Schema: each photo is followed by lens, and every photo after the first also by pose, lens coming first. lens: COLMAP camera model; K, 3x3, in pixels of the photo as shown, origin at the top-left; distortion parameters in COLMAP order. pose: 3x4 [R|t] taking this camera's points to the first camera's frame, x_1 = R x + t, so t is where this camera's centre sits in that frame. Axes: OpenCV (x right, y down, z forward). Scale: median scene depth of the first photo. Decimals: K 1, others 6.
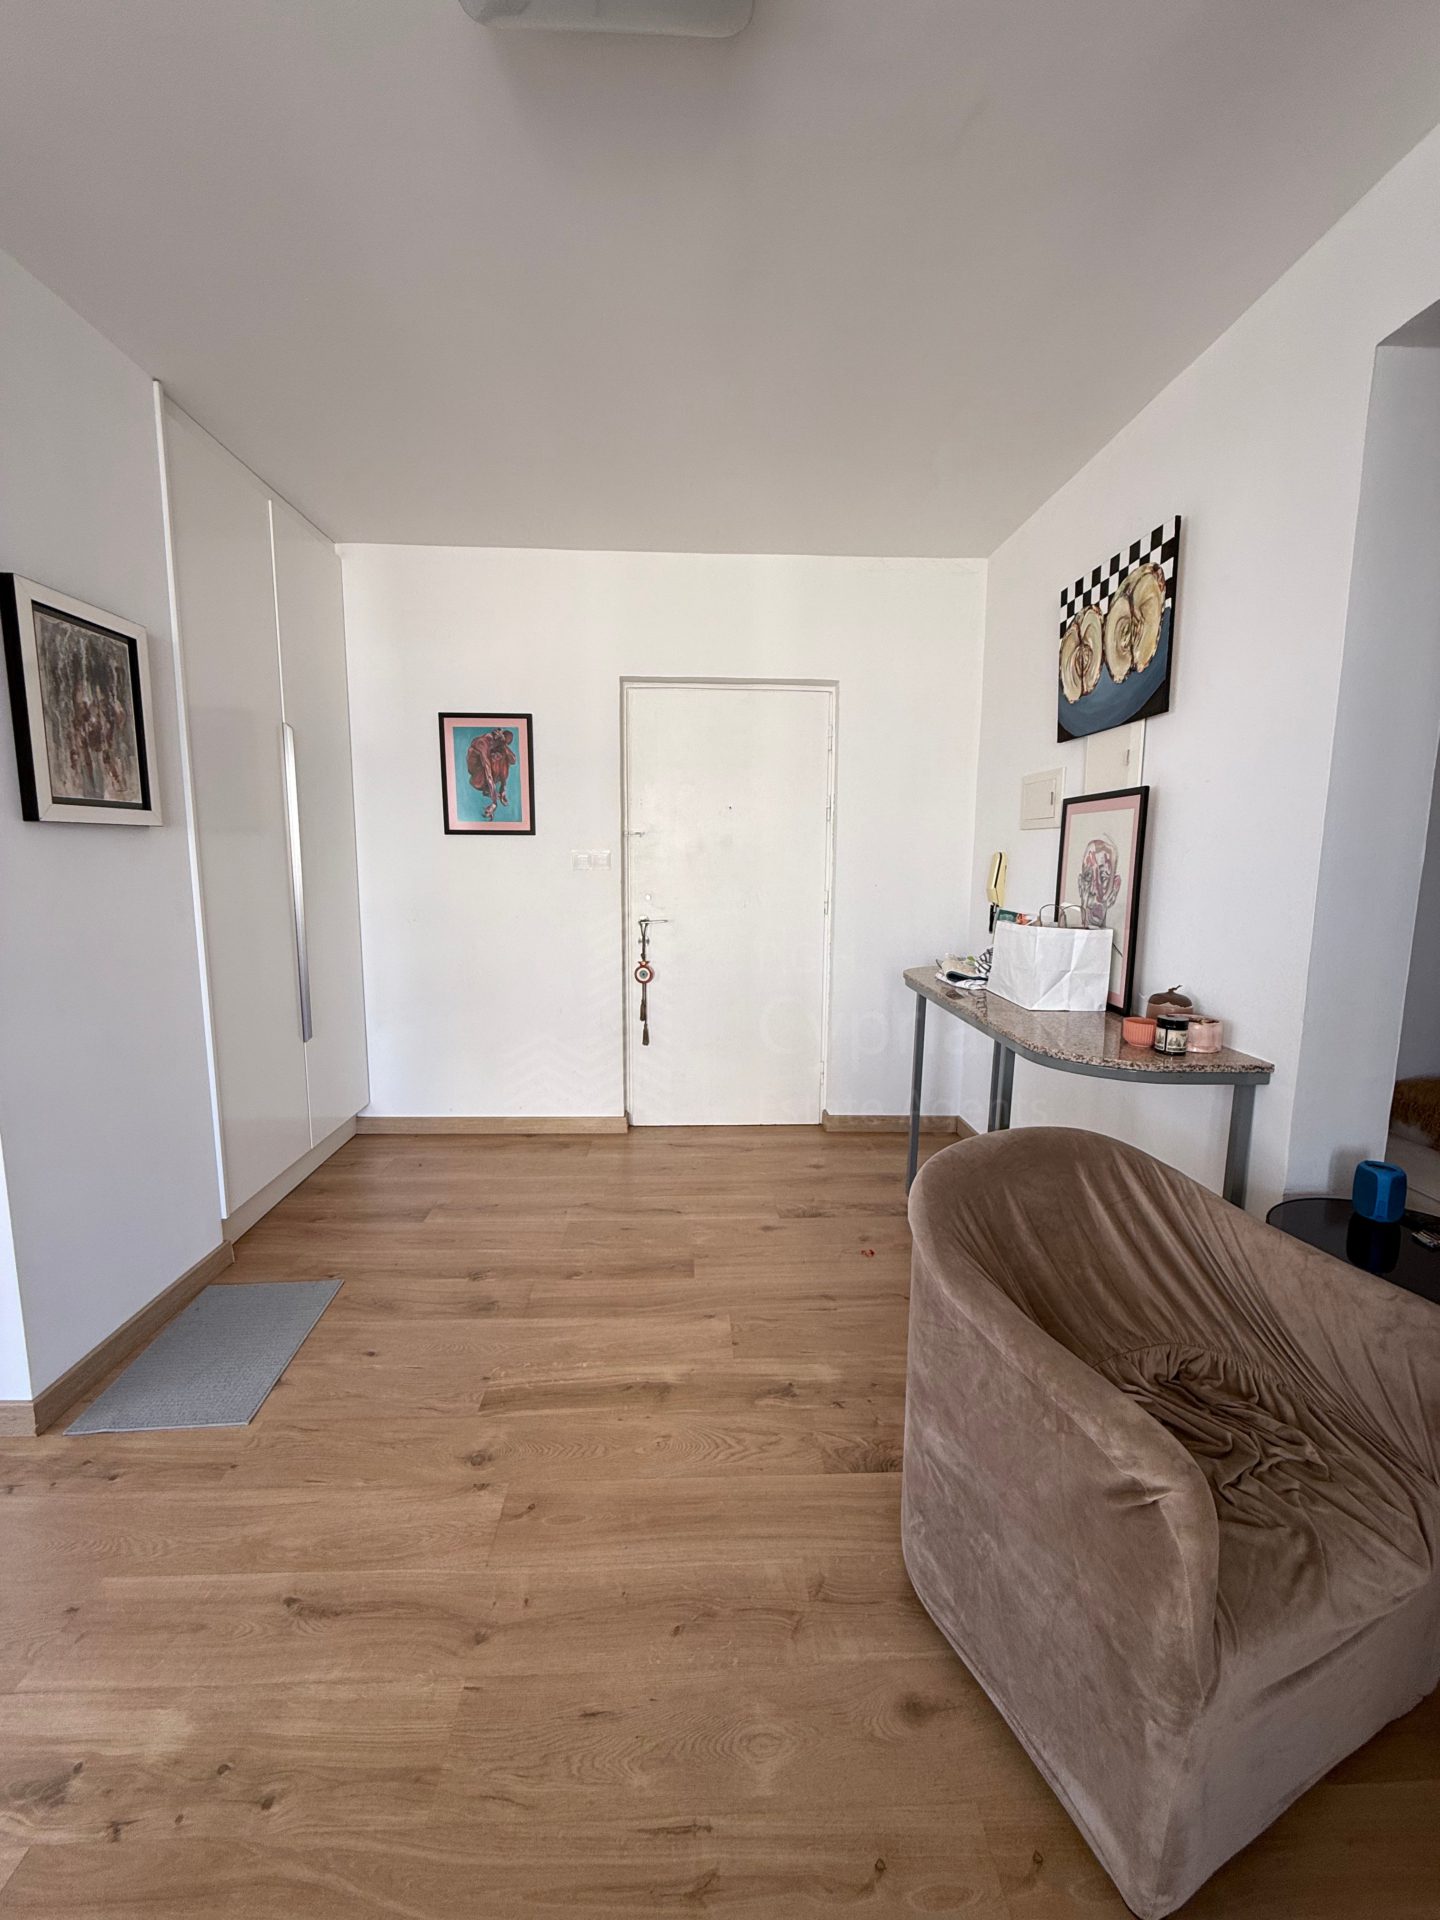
lens RADIAL K [[767.6, 0, 720.2], [0, 767.6, 955.2], [0, 0, 1]] dist [-0.001234, 0.000827]
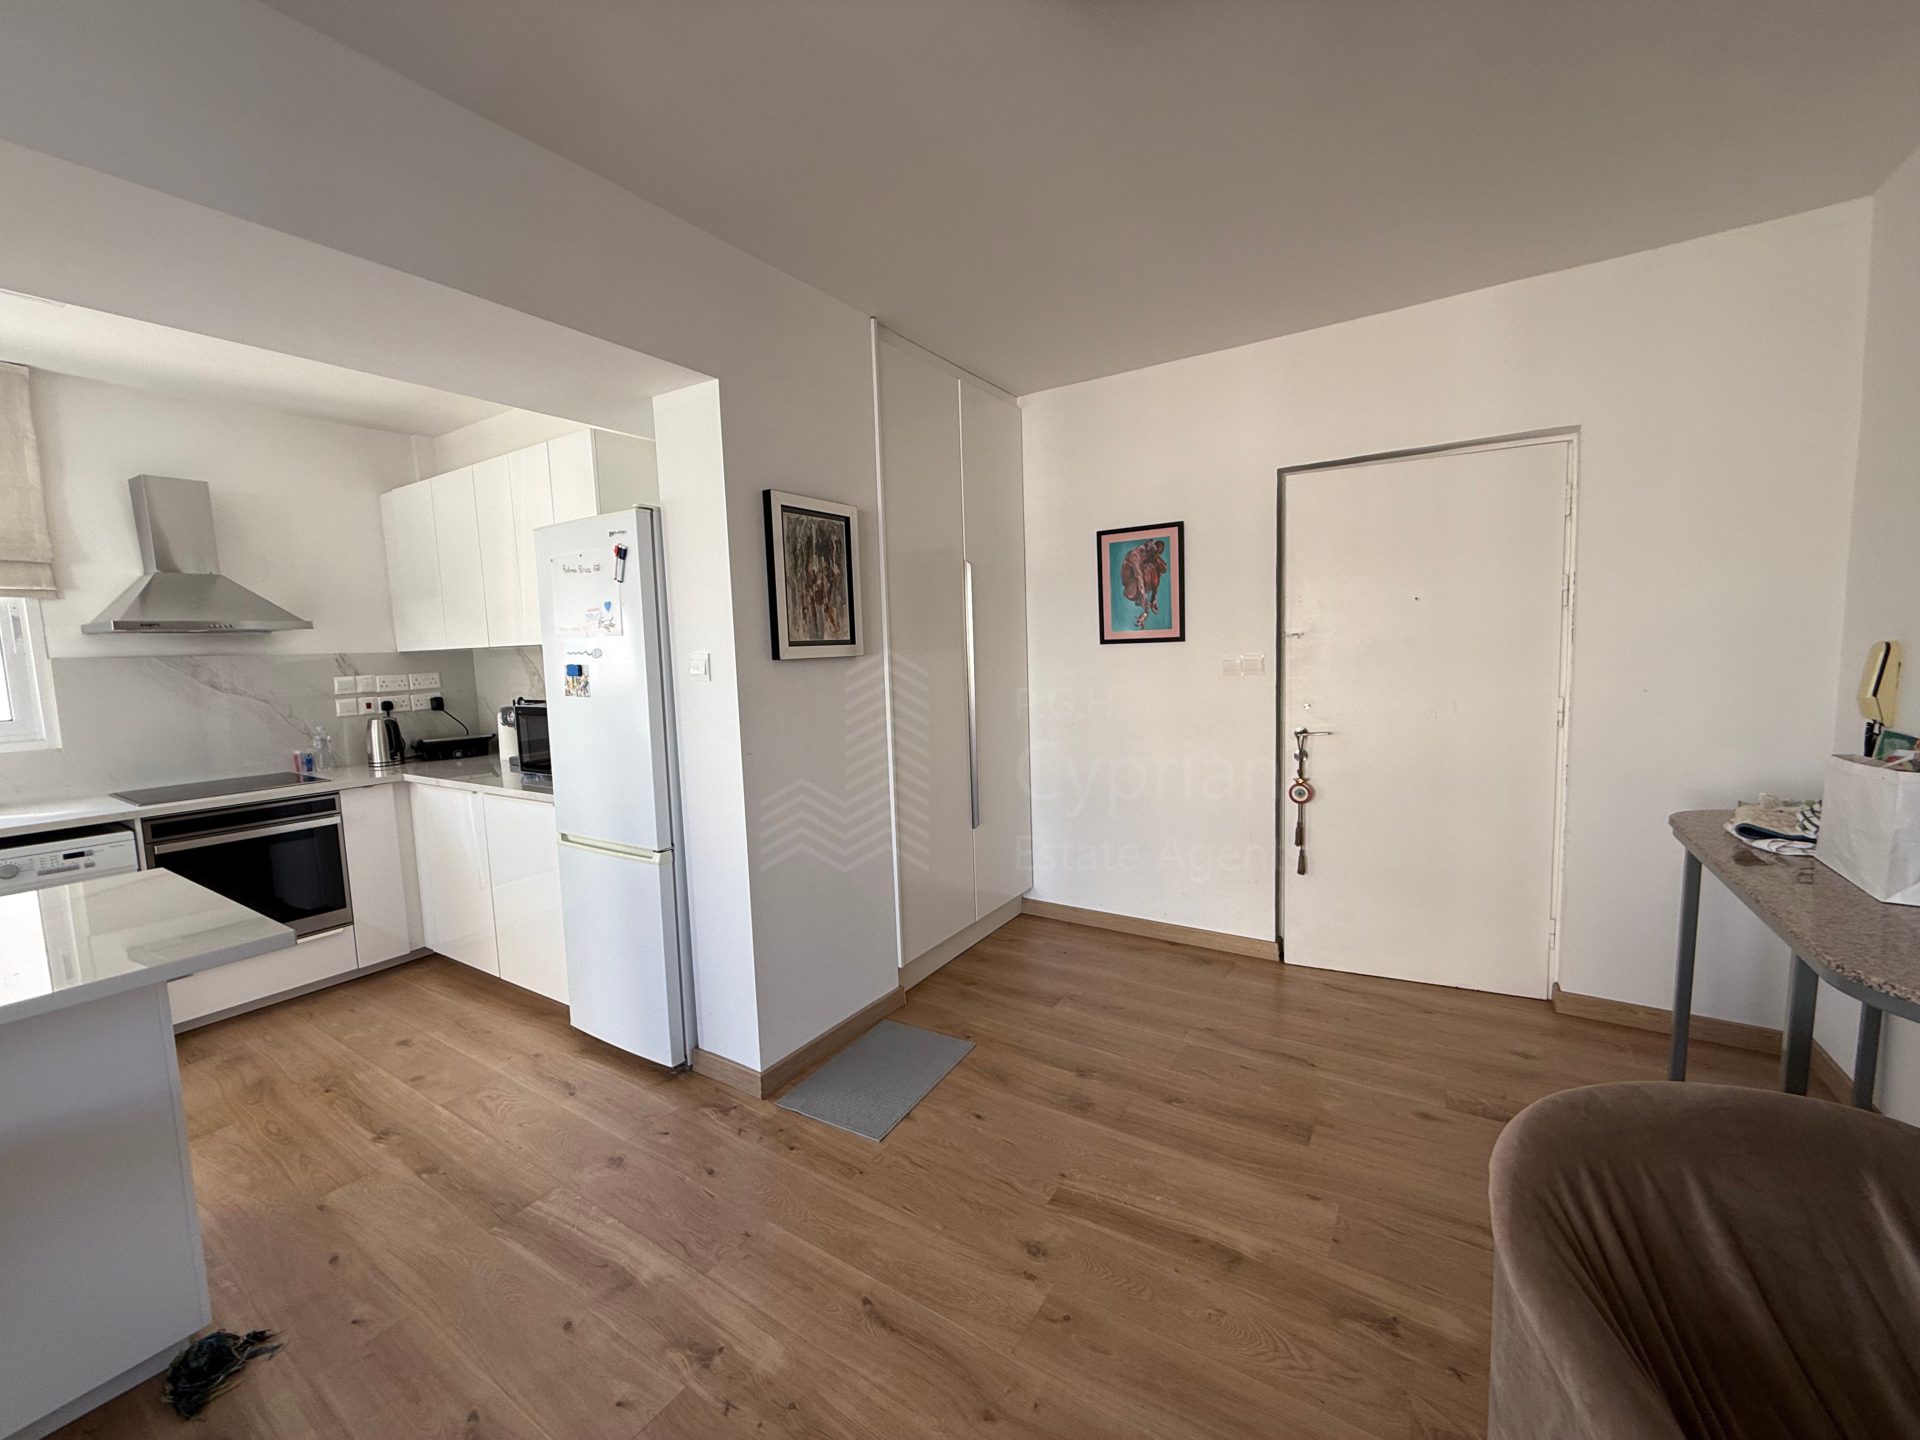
lens RADIAL K [[767.6, 0, 955.0], [0, 767.6, 720.8], [0, 0, 1]] dist [-0.001234, 0.000827]
pose [[0.811664, 0.020032, -0.583781, 0.166943], [-0.037335, 0.999147, -0.017624, -0.042359], [0.582930, 0.036101, 0.811720, 0.040155]]
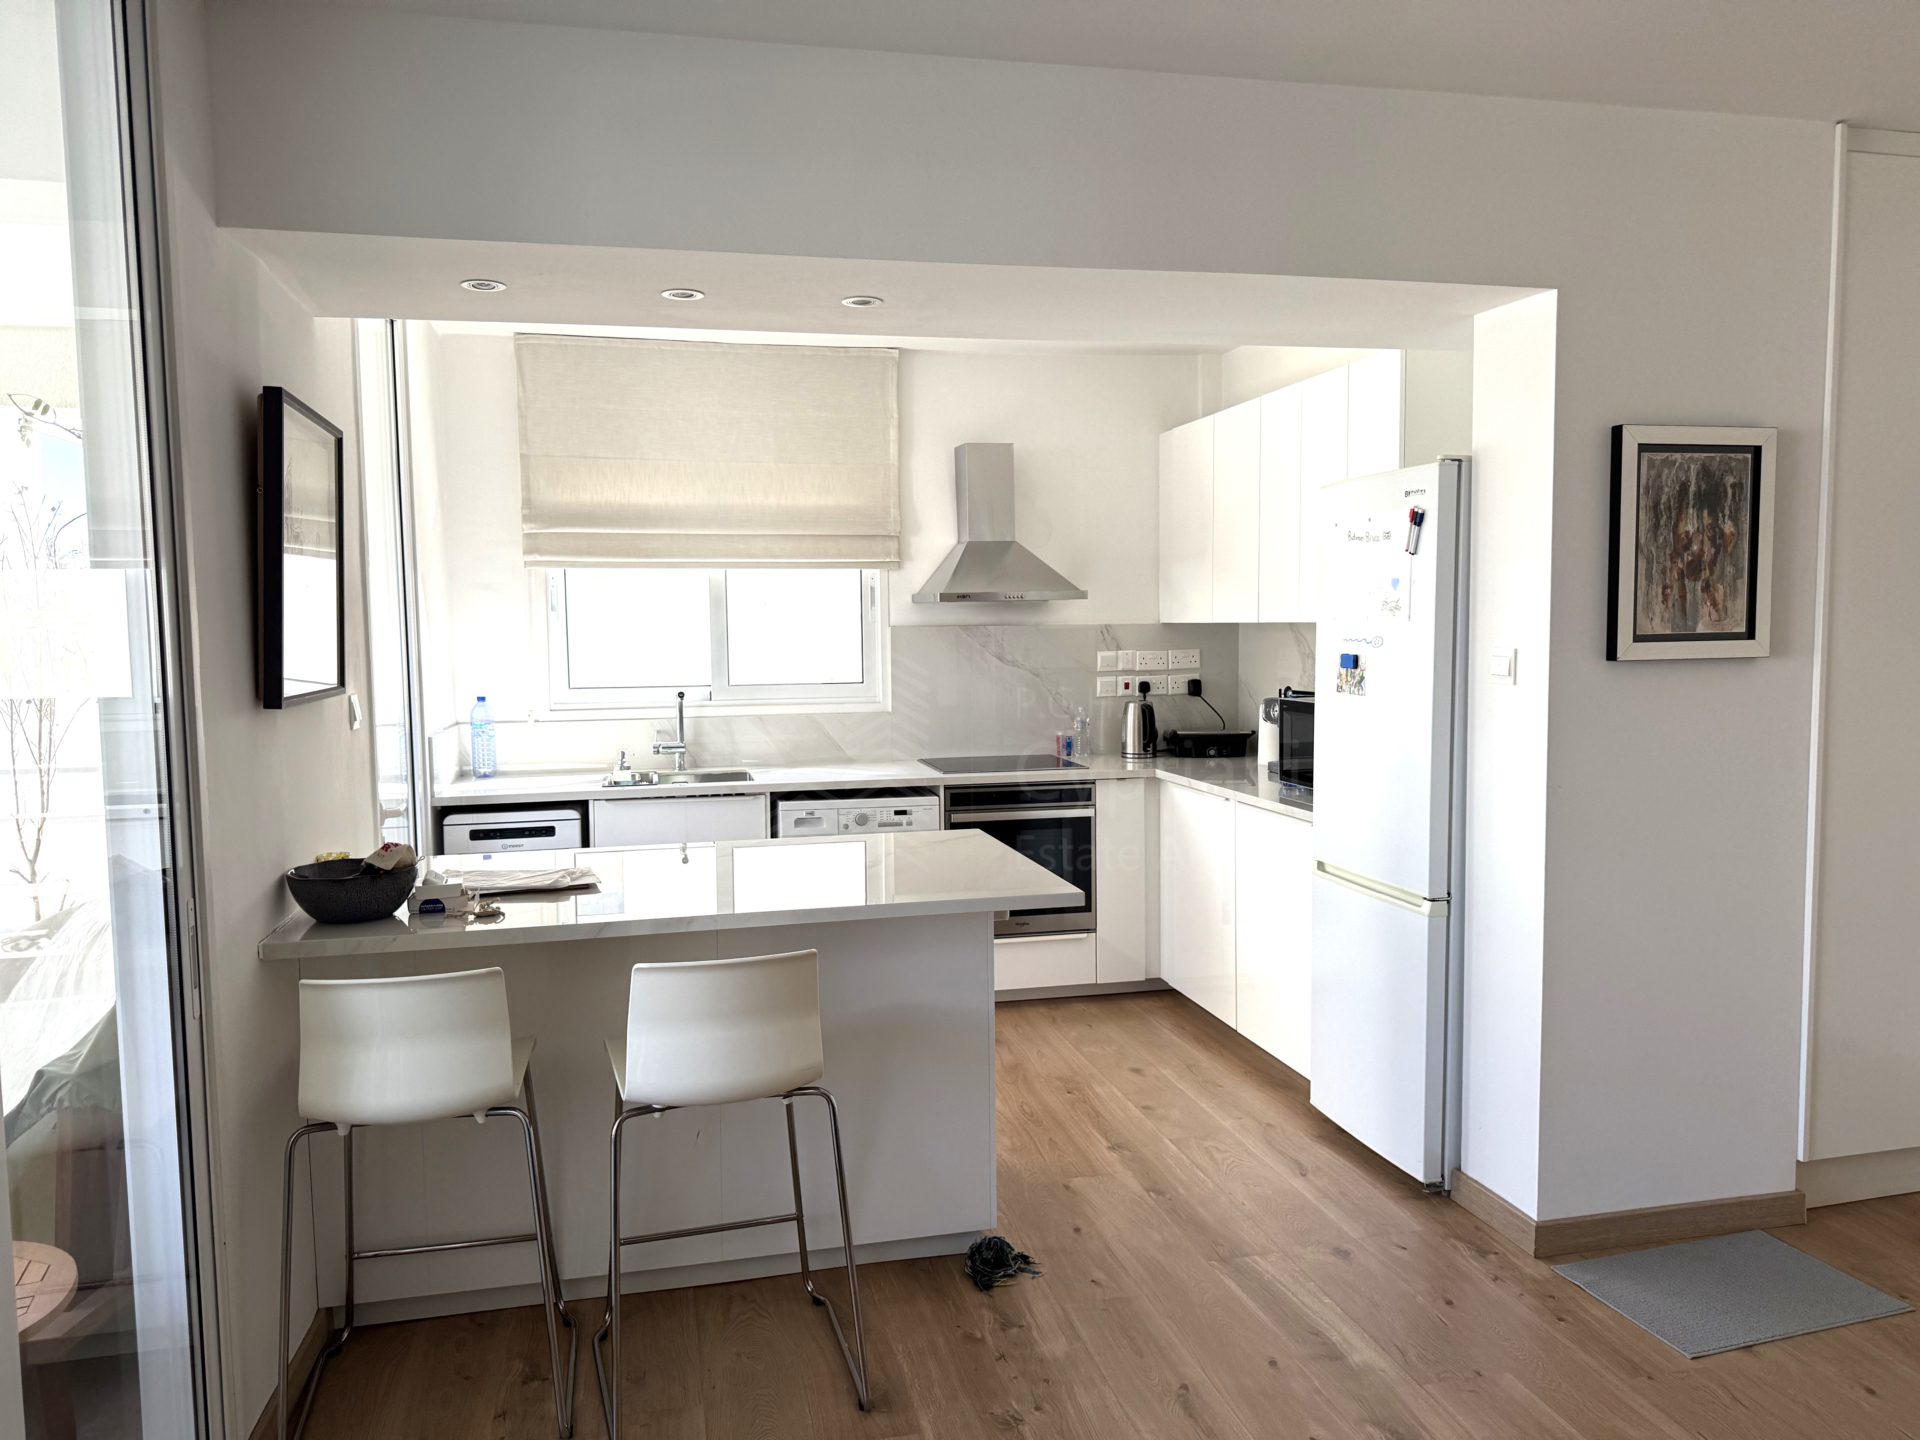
lens RADIAL K [[1348.3, 0, 957.9], [0, 1348.3, 727.1], [0, 0, 1]] dist [0.123428, -0.211838]
pose [[0.187550, 0.065449, -0.980072, 0.608586], [-0.118183, 0.992033, 0.043631, -0.054660], [0.975119, 0.107645, 0.193791, -0.154749]]
